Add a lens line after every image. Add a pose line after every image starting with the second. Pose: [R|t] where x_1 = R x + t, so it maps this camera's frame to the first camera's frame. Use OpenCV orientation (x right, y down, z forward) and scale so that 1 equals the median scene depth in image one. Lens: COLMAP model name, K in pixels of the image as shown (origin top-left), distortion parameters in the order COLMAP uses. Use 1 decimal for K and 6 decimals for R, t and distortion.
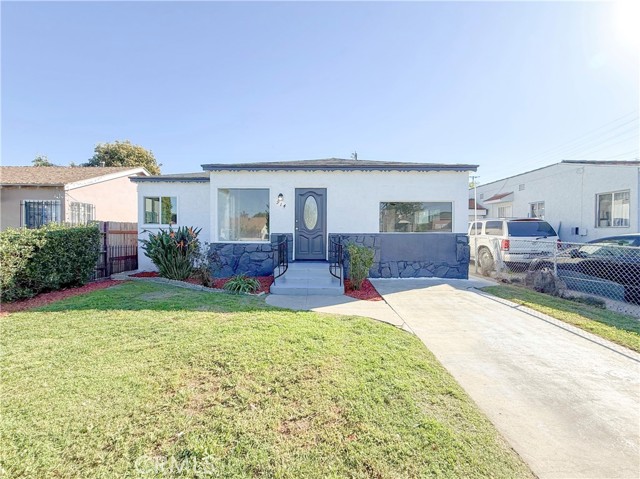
lens RADIAL K [[265.4, 0, 320.3], [0, 265.4, 232.6], [0, 0, 1]] dist [0.000619, 0.000187]
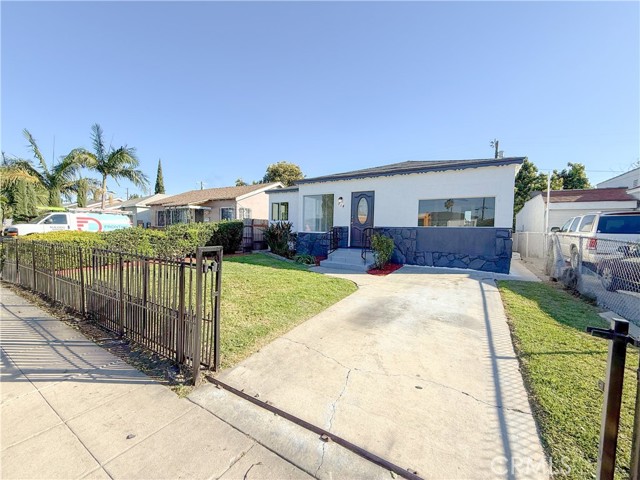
lens RADIAL K [[255.3, 0, 318.7], [0, 255.3, 240.4], [0, 0, 1]] dist [-0.001342, -0.000197]
pose [[0.856846, 0.036491, -0.514280, 0.428712], [-0.017540, 0.998978, 0.041661, 0.021888], [0.515275, -0.026677, 0.856610, -0.181152]]
